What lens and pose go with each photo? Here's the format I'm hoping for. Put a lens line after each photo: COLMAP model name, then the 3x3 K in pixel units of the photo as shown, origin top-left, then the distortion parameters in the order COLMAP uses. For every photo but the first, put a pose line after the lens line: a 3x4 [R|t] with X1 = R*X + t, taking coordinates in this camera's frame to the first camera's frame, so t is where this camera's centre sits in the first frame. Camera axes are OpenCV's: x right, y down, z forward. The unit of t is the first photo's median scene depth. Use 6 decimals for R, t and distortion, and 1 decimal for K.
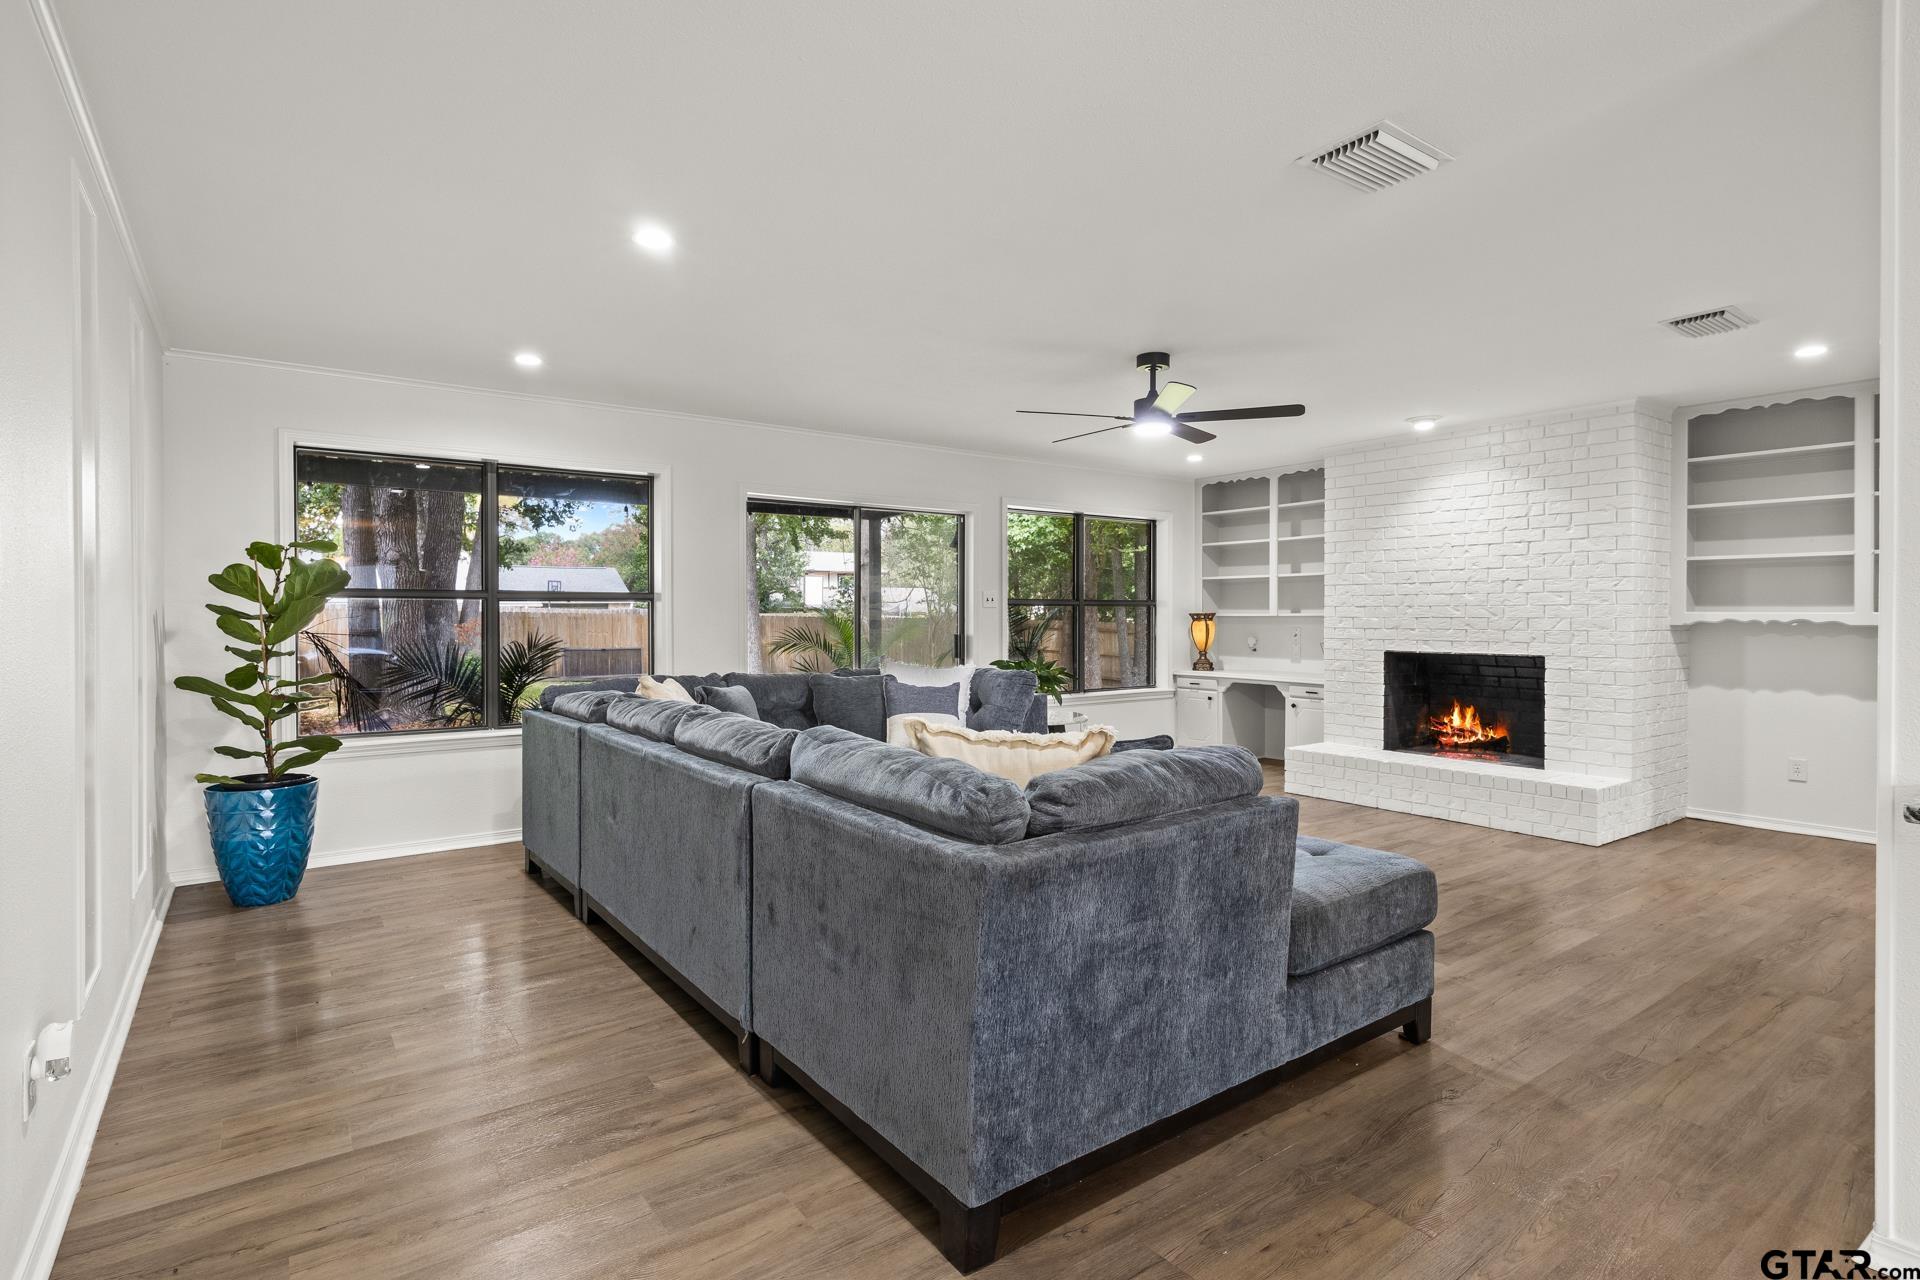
lens RADIAL K [[981.9, 0, 961.6], [0, 981.9, 629.0], [0, 0, 1]] dist [-0.004231, -0.000797]
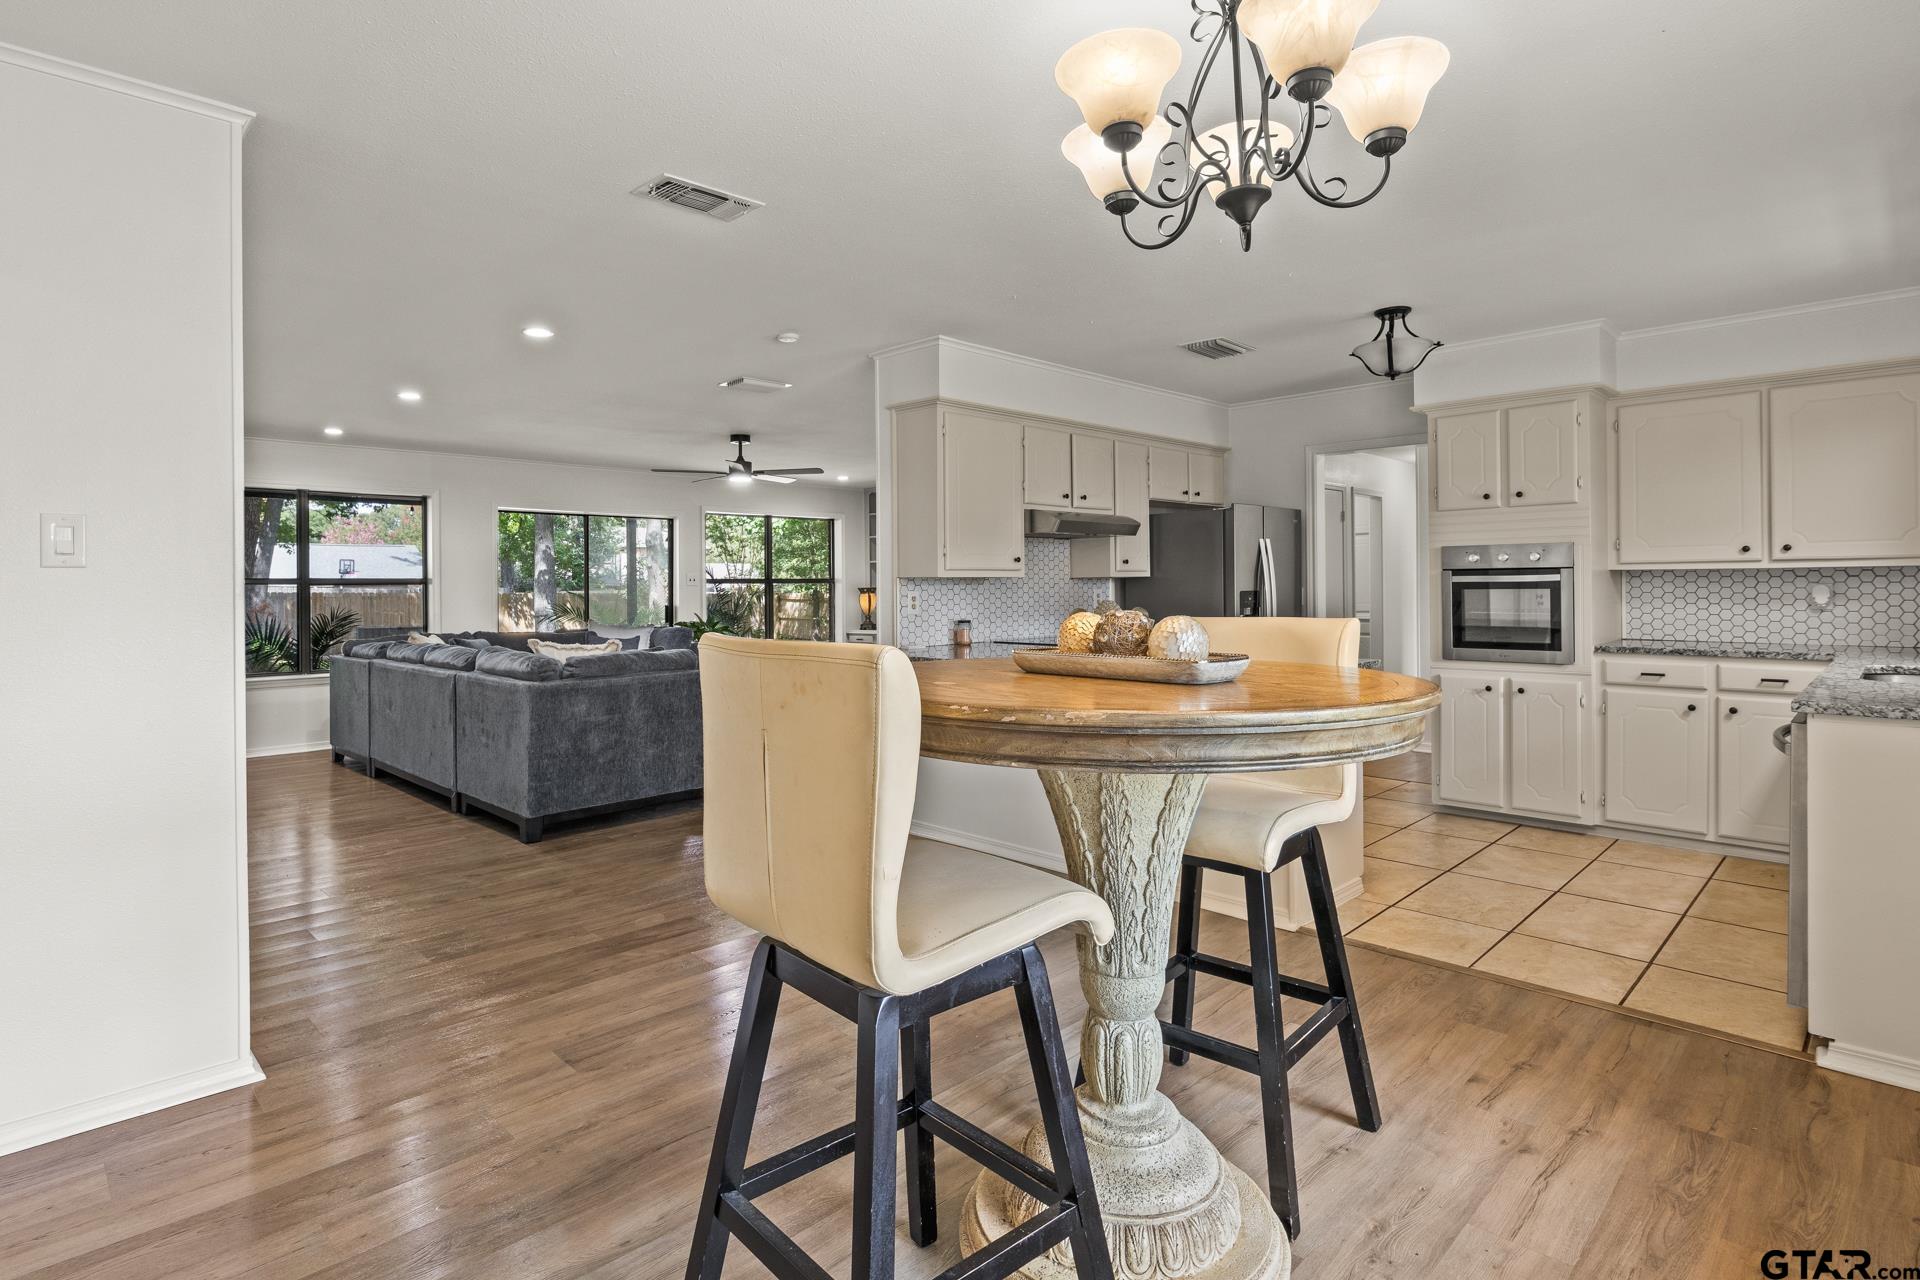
lens RADIAL K [[981.9, 0, 959.9], [0, 981.9, 591.0], [0, 0, 1]] dist [-0.004231, -0.000797]
pose [[0.986412, -0.012159, 0.163843, 0.377803], [0.014192, 0.999836, -0.011244, 0.014891], [-0.163679, 0.013416, 0.986422, -0.928516]]
